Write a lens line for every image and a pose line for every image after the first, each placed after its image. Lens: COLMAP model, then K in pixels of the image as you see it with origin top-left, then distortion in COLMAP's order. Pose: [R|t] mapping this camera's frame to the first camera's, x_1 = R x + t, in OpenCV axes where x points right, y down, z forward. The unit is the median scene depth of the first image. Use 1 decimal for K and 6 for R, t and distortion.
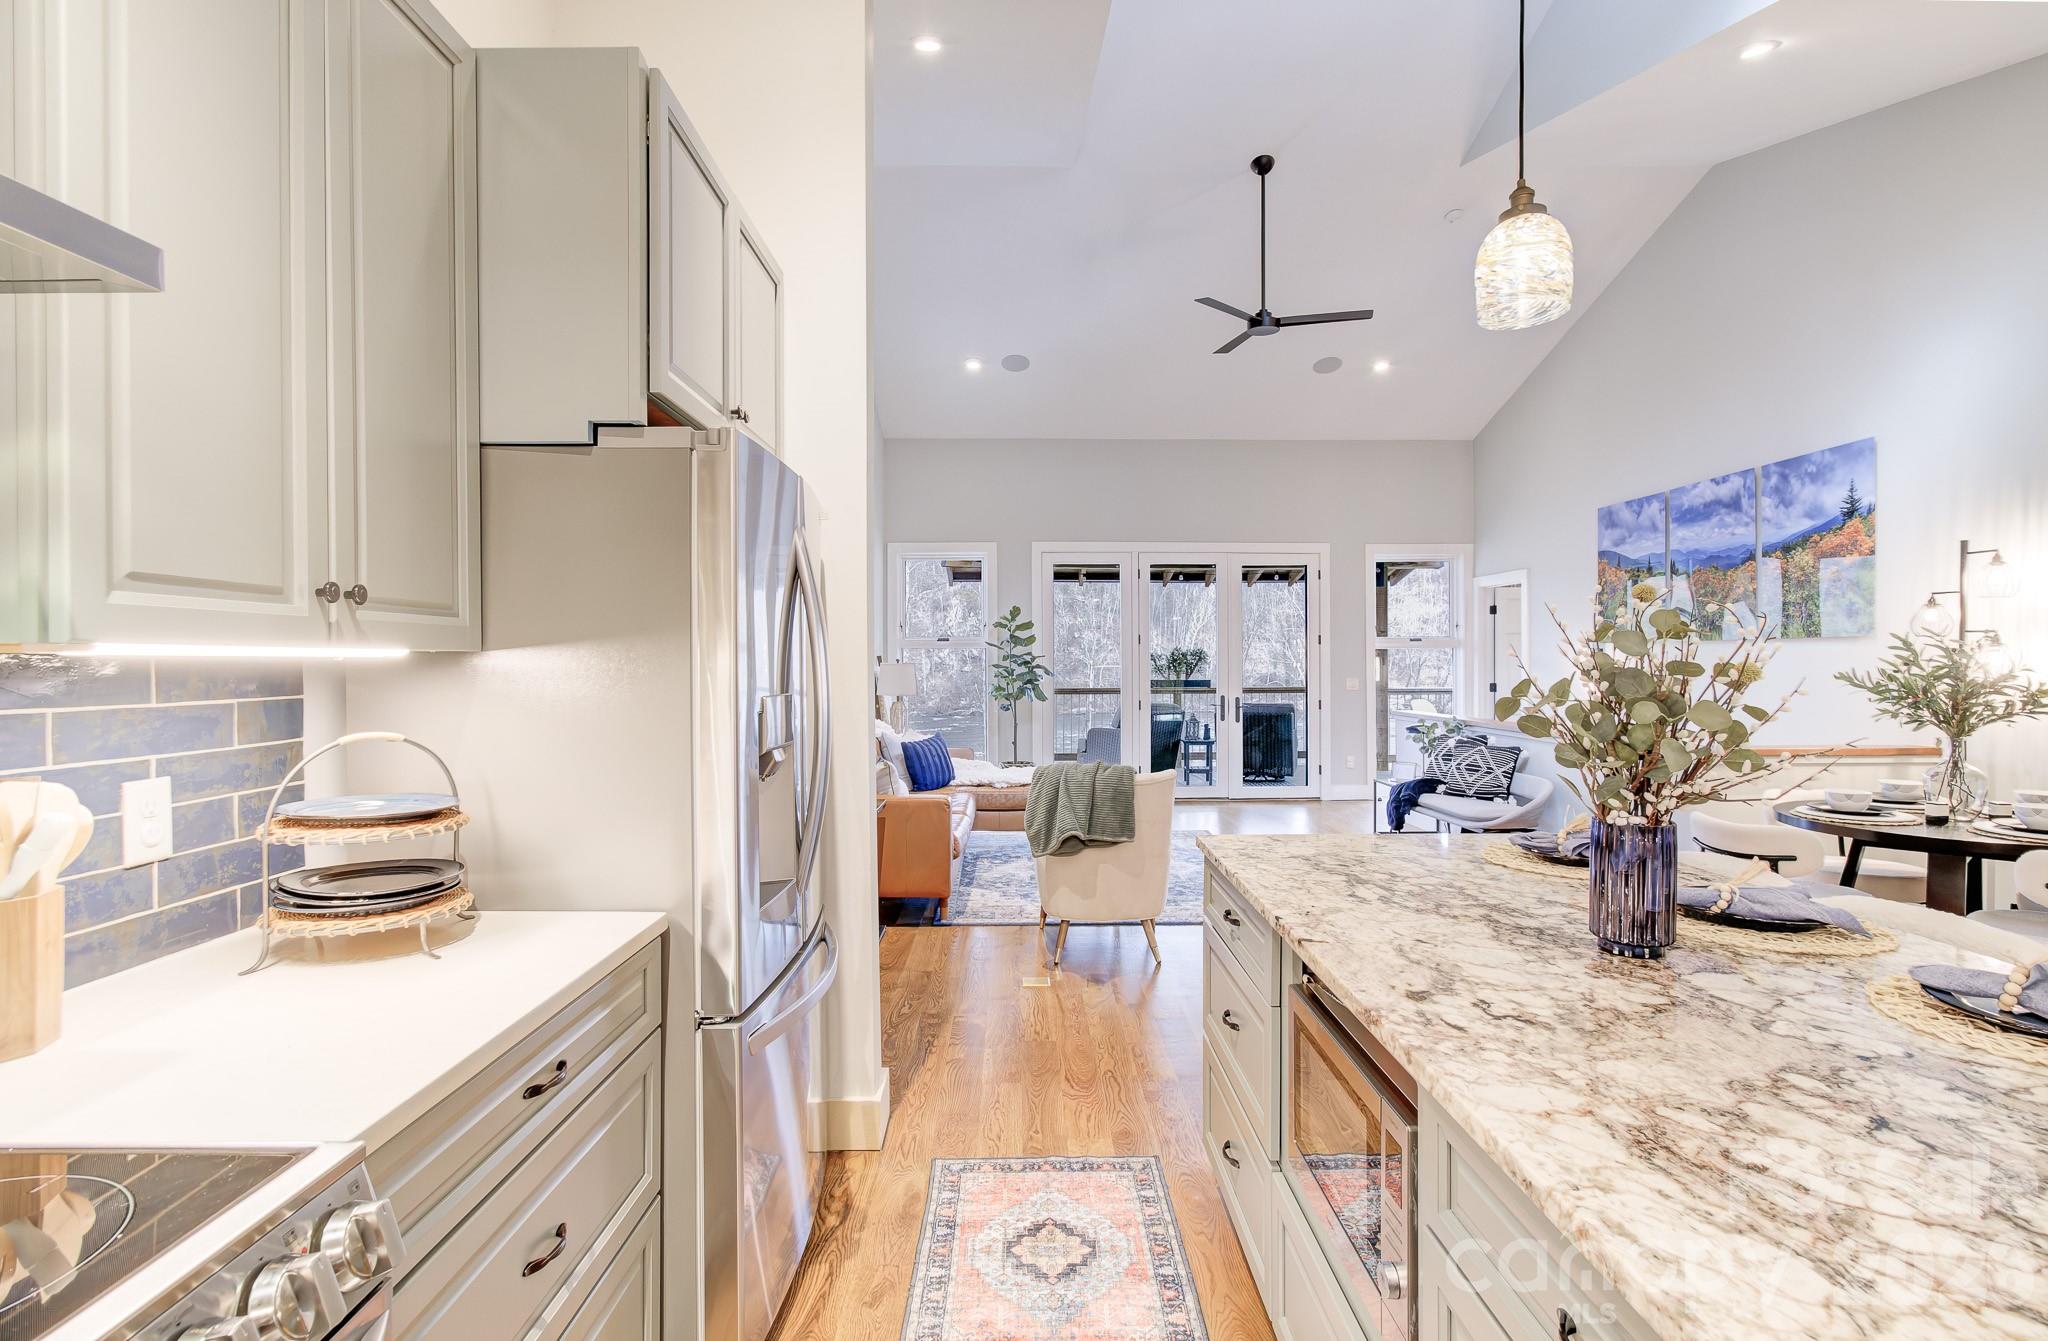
lens RADIAL K [[973.4, 0, 1035.6], [0, 973.4, 667.4], [0, 0, 1]] dist [-0.009930, 0.004566]
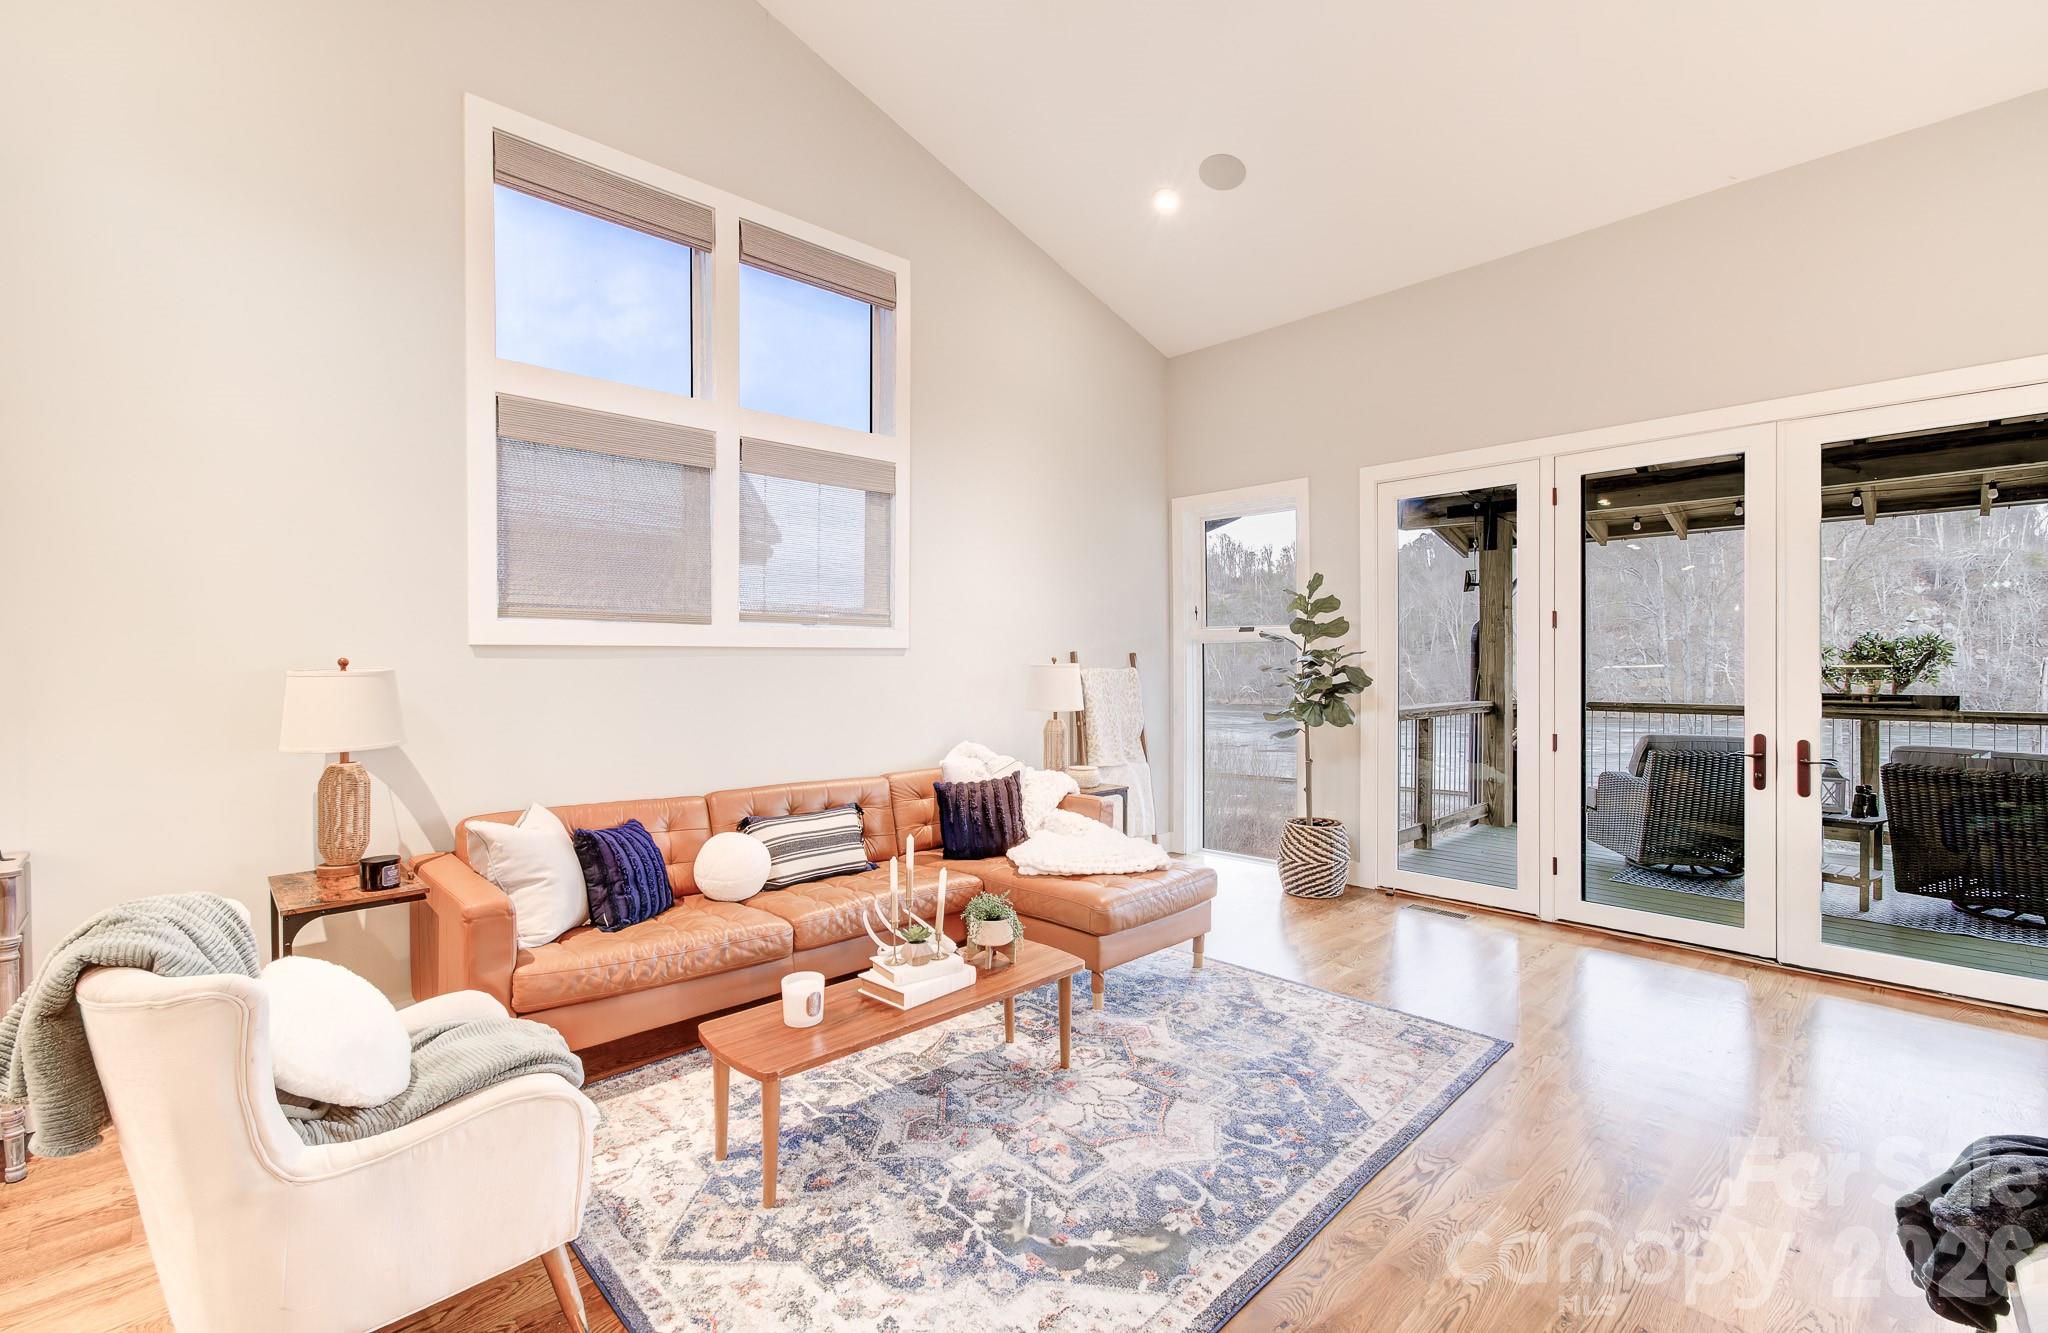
lens RADIAL K [[886.7, 0, 1019.1], [0, 886.7, 667.5], [0, 0, 1]] dist [-0.000196, -0.001131]
pose [[0.682535, 0.004170, -0.730841, 0.457124], [-0.002844, 0.999991, 0.003049, -0.005825], [0.730848, -0.000003, 0.682541, 0.809377]]
